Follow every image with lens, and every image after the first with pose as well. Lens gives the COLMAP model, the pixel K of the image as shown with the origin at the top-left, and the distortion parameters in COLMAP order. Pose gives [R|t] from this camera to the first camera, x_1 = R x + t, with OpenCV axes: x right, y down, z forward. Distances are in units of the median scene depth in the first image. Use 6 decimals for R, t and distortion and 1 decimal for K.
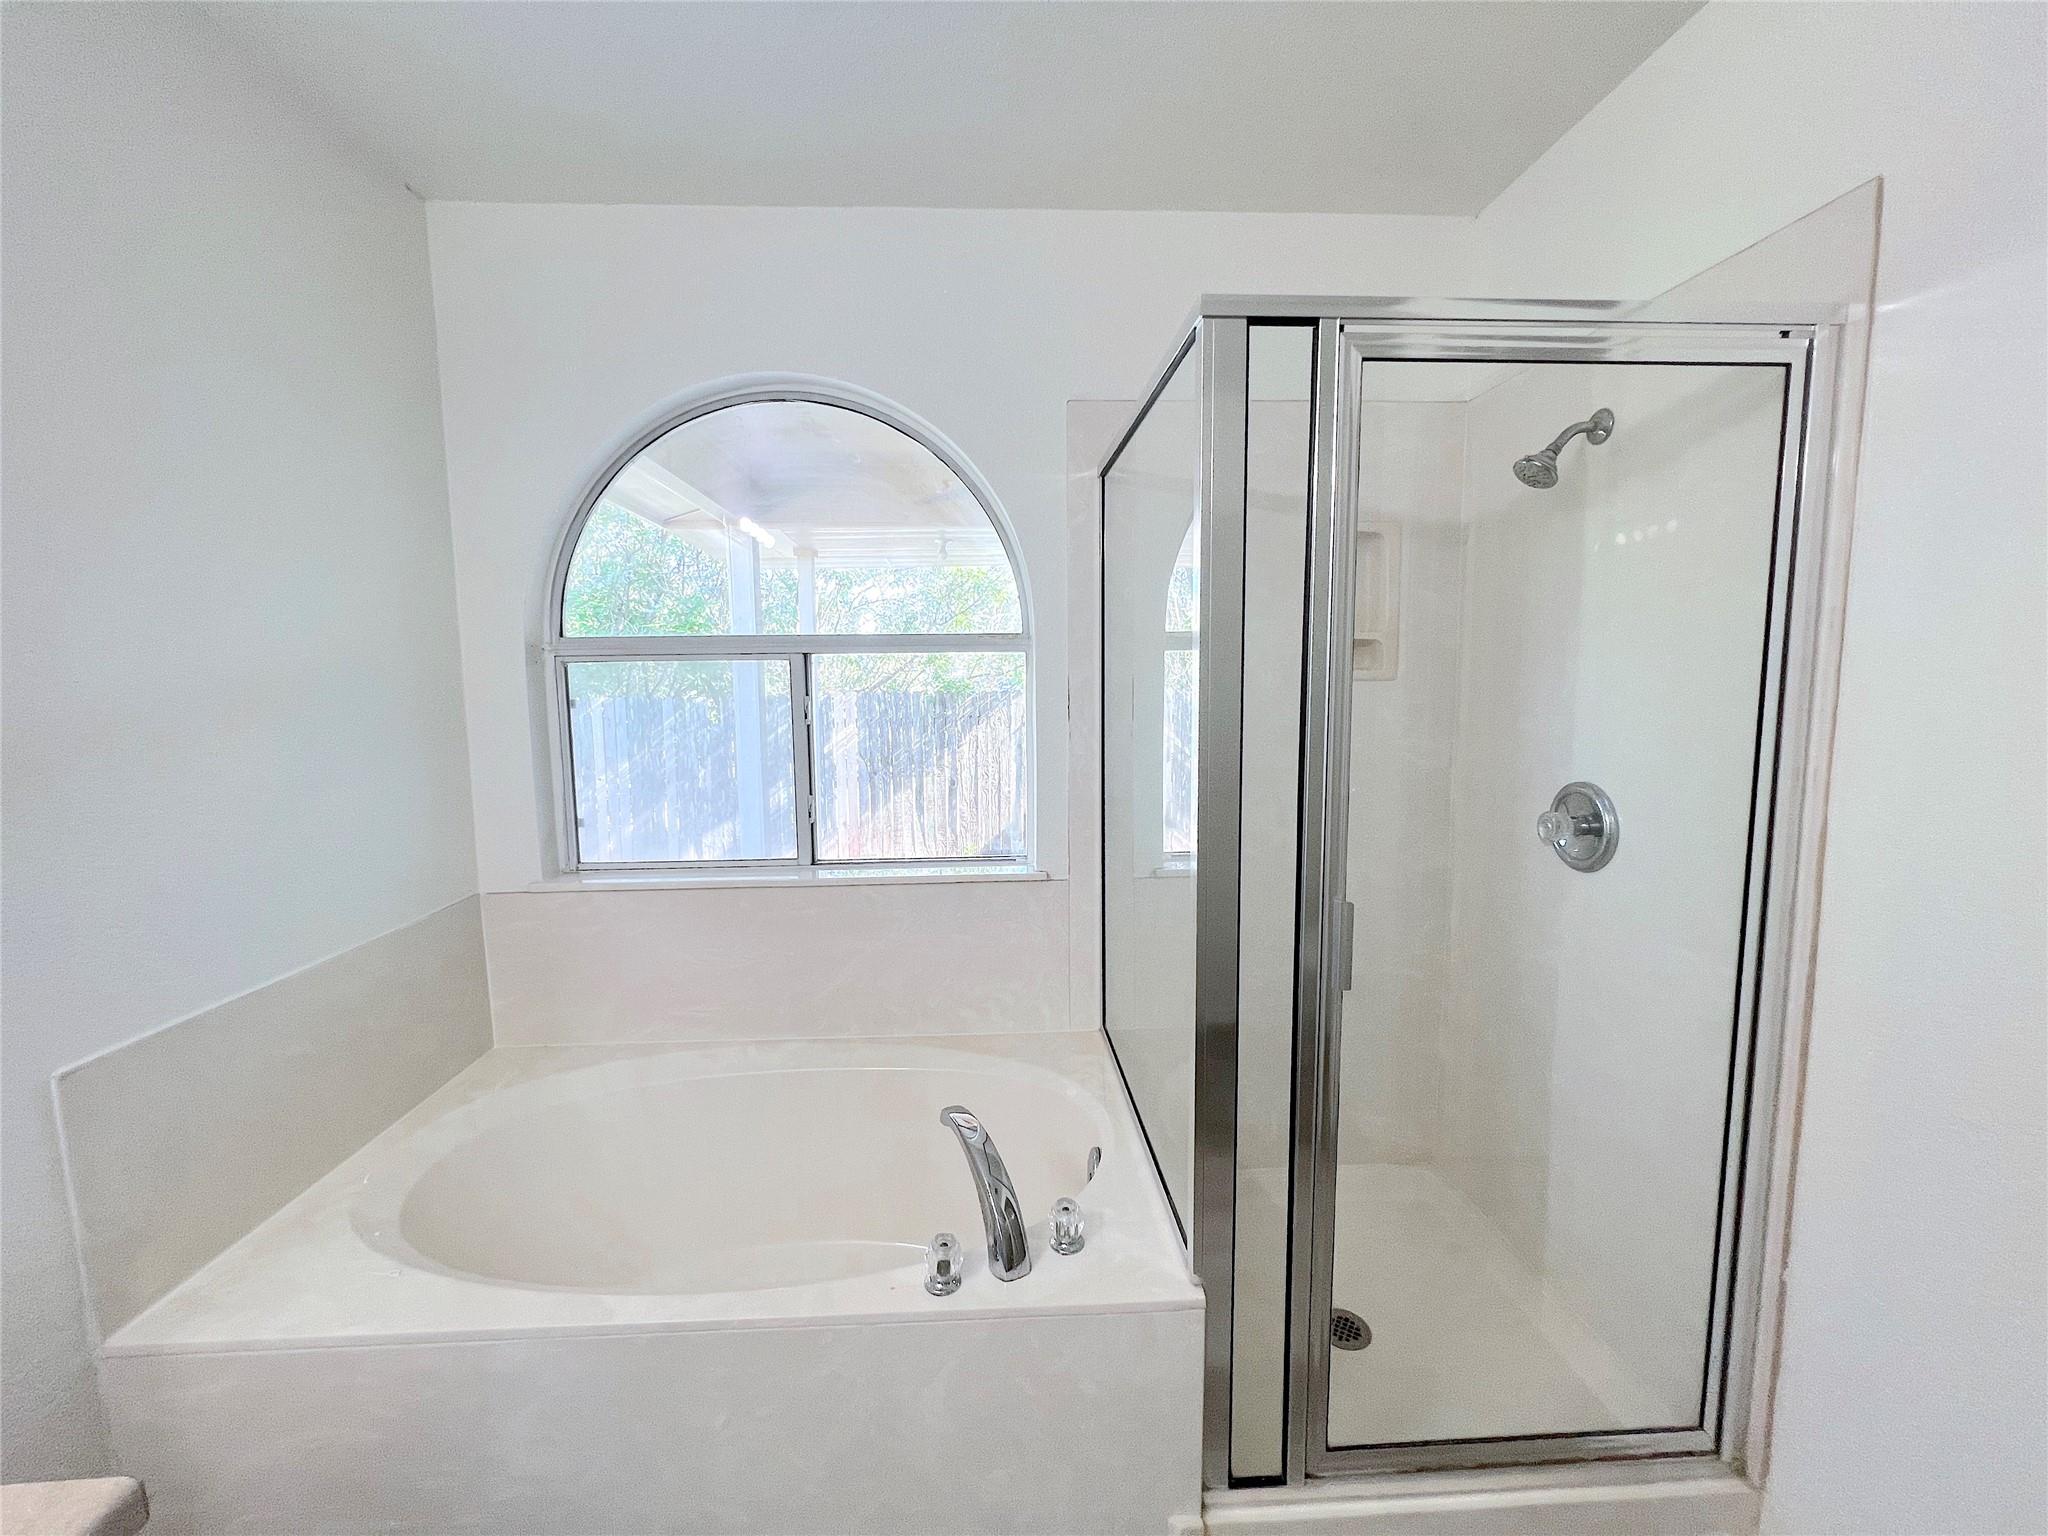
lens RADIAL K [[819.4, 0, 1014.4], [0, 819.4, 755.8], [0, 0, 1]] dist [-0.002628, 0.000225]
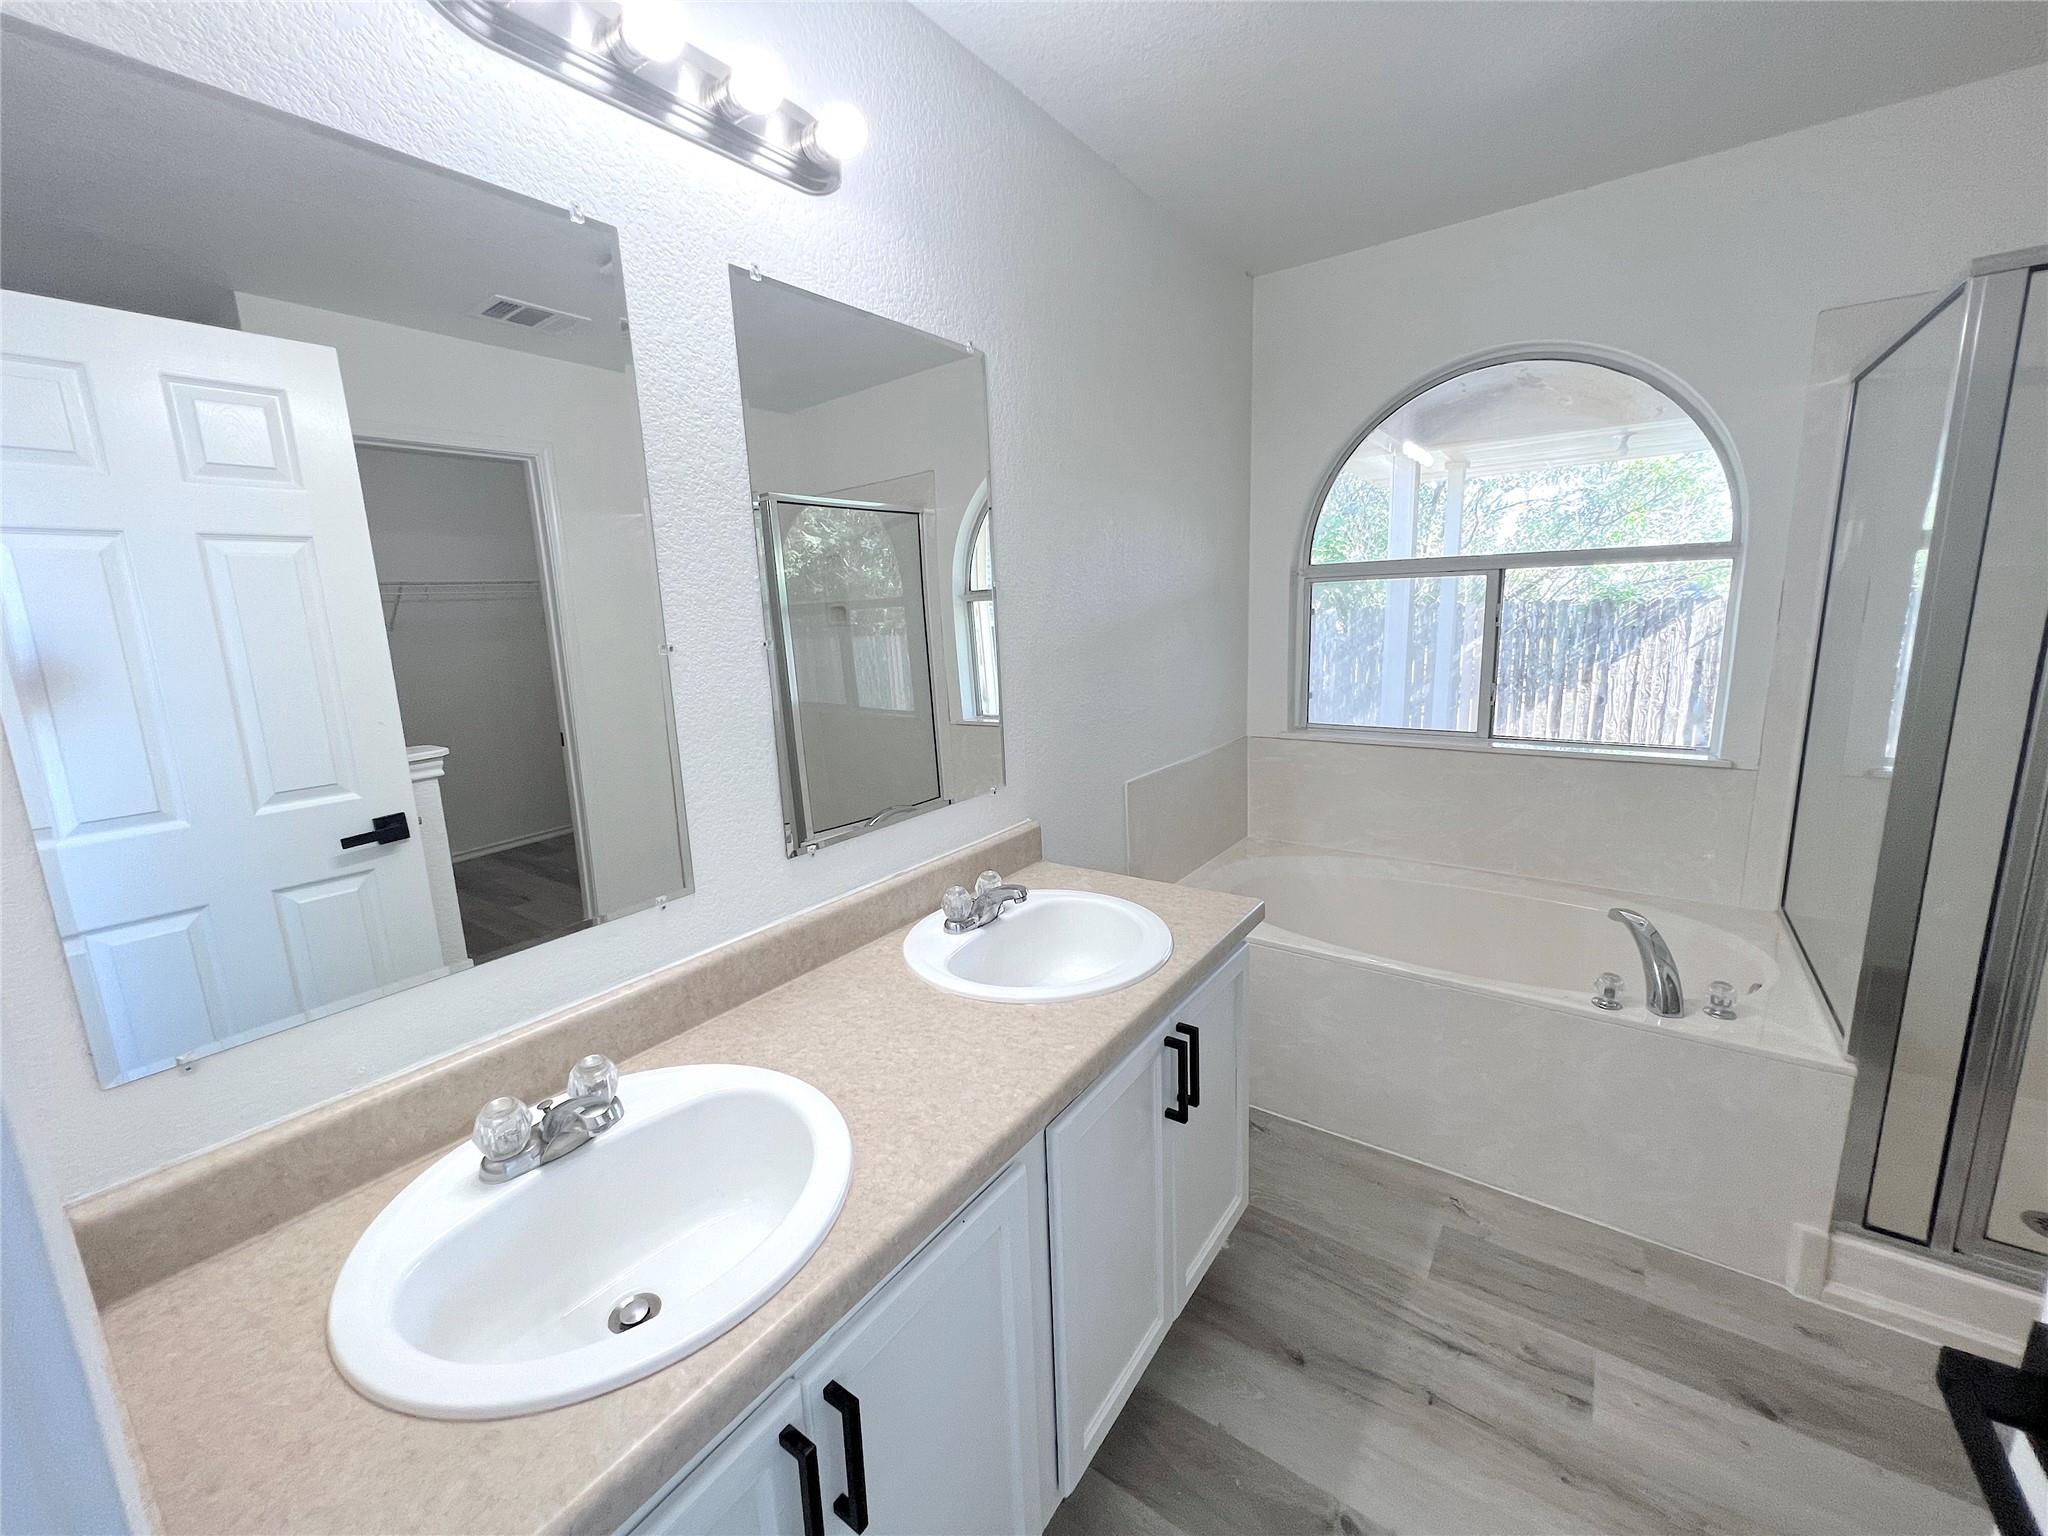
lens RADIAL K [[819.4, 0, 1014.4], [0, 819.4, 755.8], [0, 0, 1]] dist [-0.002628, 0.000225]
pose [[0.775749, 0.098742, -0.623269, -0.024927], [-0.033832, 0.992769, 0.115172, 0.041188], [0.630135, -0.068258, 0.773480, -0.469407]]
